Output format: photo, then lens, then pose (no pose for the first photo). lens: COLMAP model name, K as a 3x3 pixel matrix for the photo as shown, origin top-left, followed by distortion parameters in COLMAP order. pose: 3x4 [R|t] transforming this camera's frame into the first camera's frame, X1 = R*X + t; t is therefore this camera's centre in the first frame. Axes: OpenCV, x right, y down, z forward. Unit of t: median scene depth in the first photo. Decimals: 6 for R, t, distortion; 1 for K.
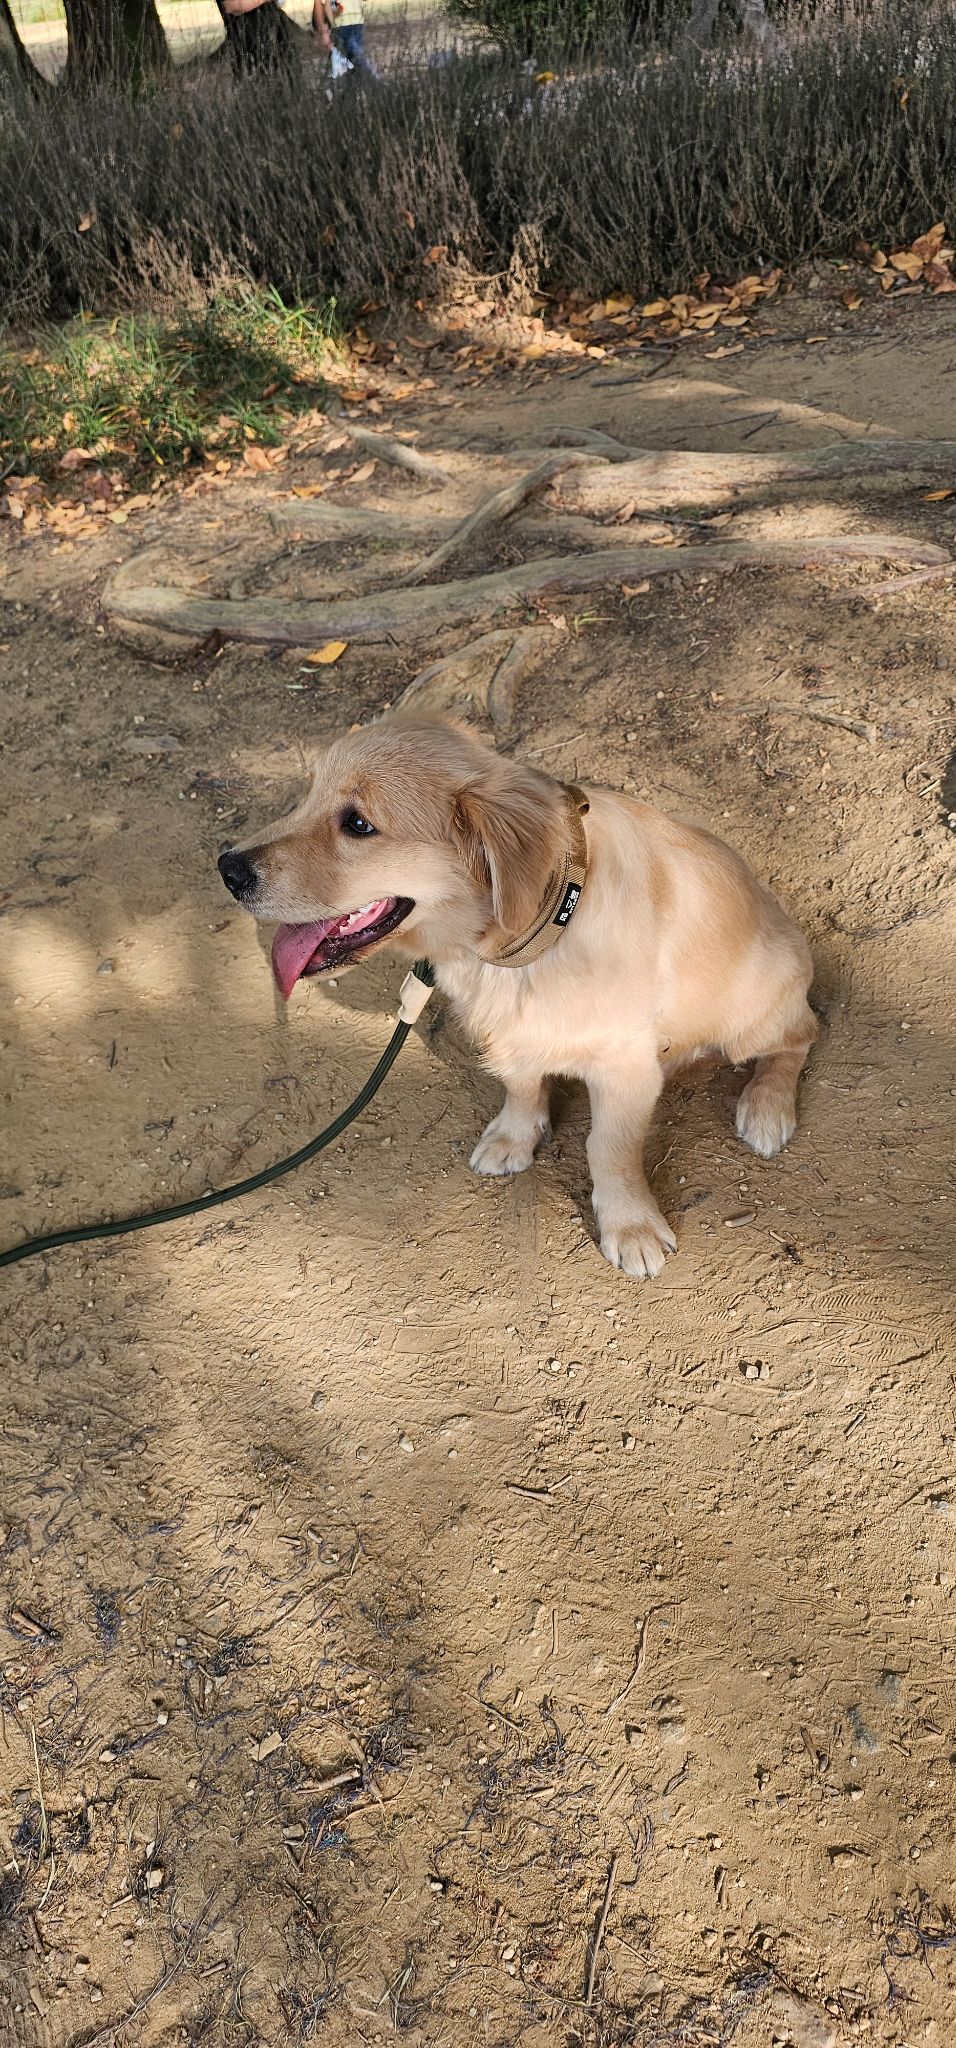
lens RADIAL K [[1407.0, 0, 466.5], [0, 1407.0, 1044.6], [0, 0, 1]] dist [0.040233, -0.050303]
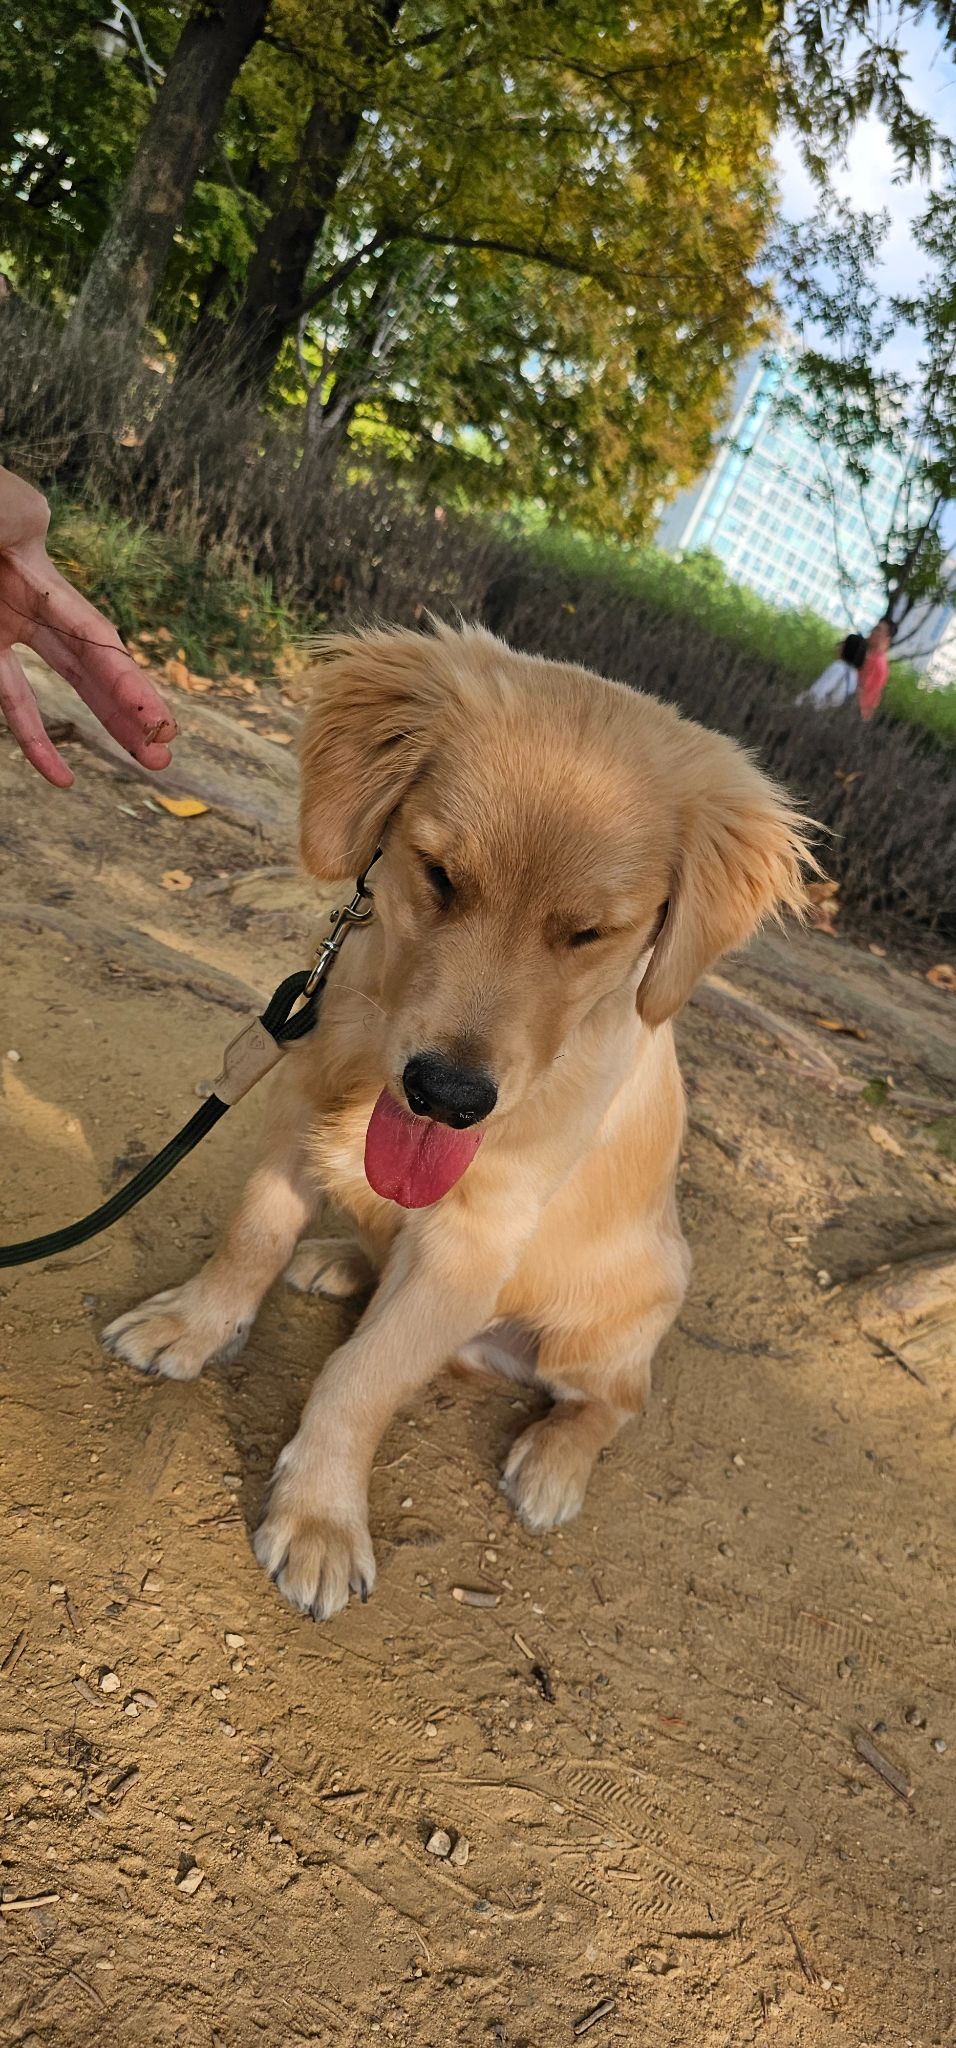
lens RADIAL K [[1407.0, 0, 488.5], [0, 1407.0, 1016.8], [0, 0, 1]] dist [0.040233, -0.050303]
pose [[0.825557, 0.536942, 0.173637, -0.043486], [-0.428096, 0.796367, -0.427240, 0.179693], [-0.367681, 0.278377, 0.887309, 0.367474]]
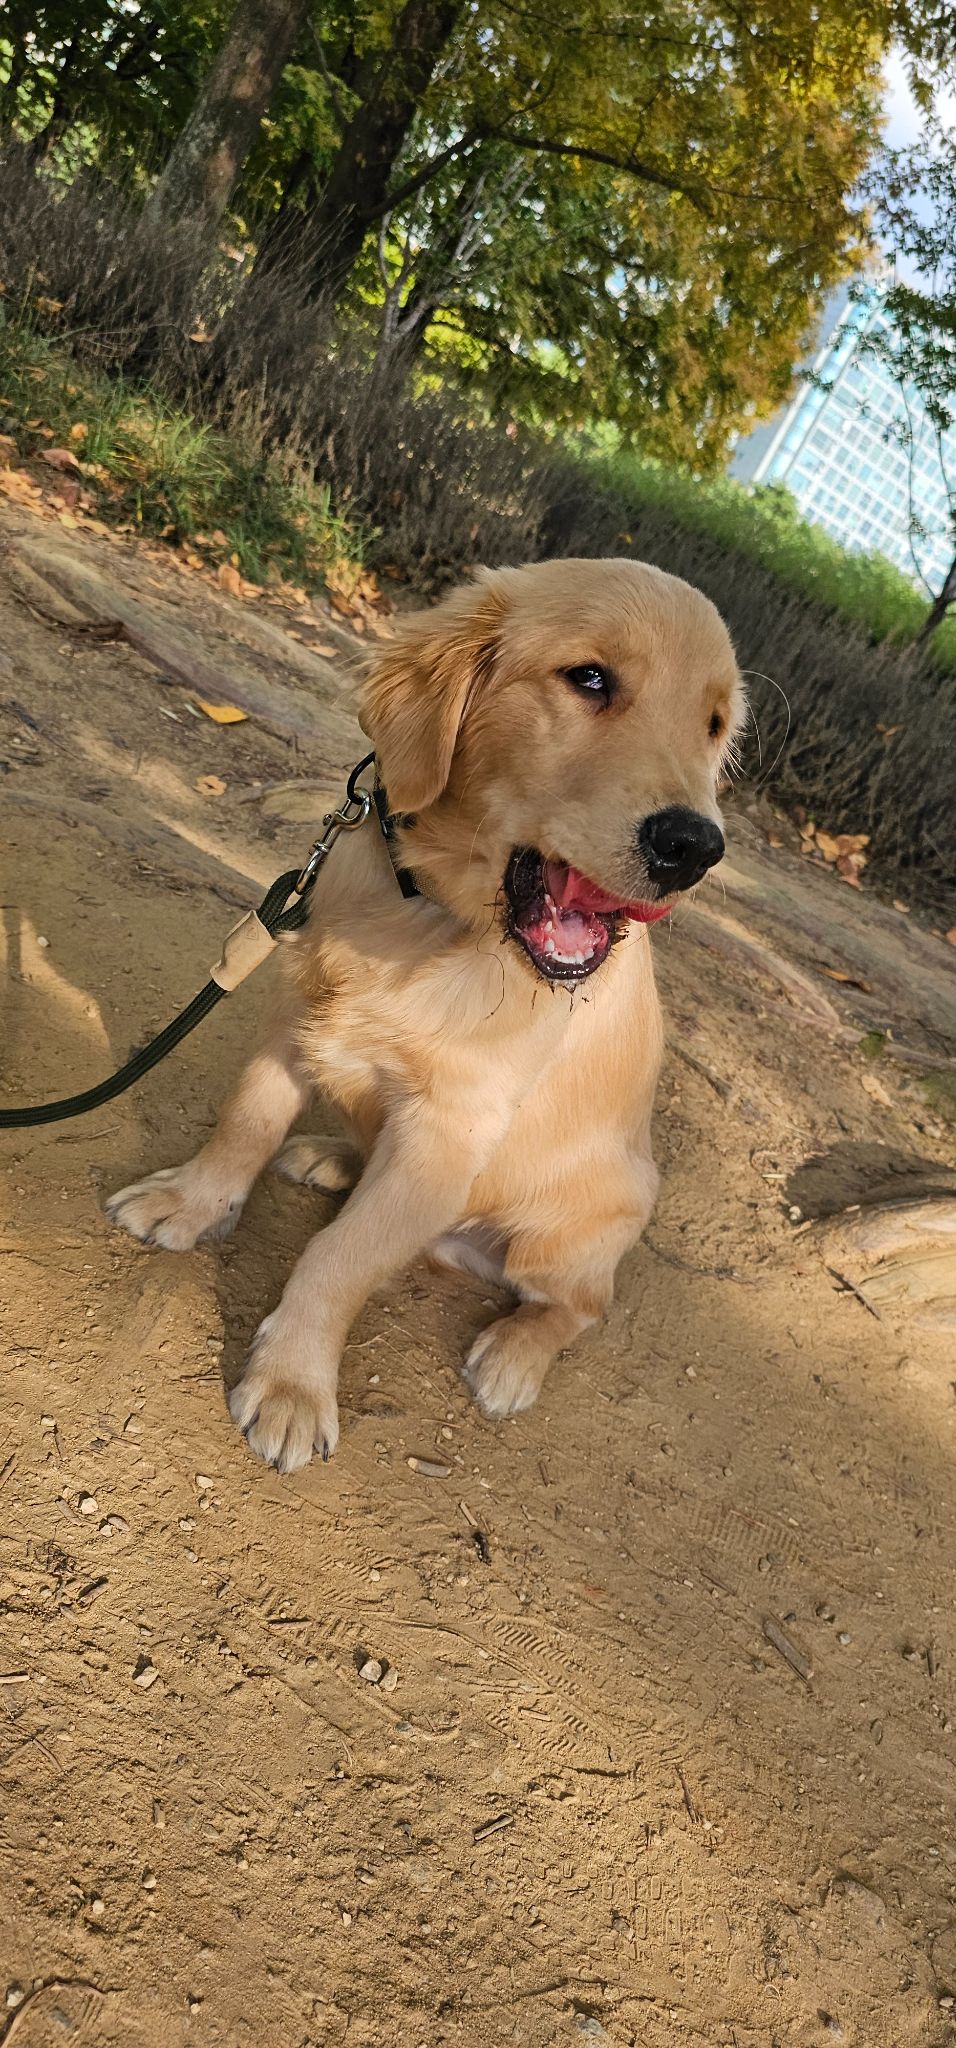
lens RADIAL K [[1407.0, 0, 487.3], [0, 1407.0, 1018.7], [0, 0, 1]] dist [0.040233, -0.050303]
pose [[0.785440, 0.590416, 0.185722, -0.034275], [-0.498977, 0.781568, -0.374397, 0.190649], [-0.366204, 0.201395, 0.908479, 0.324390]]
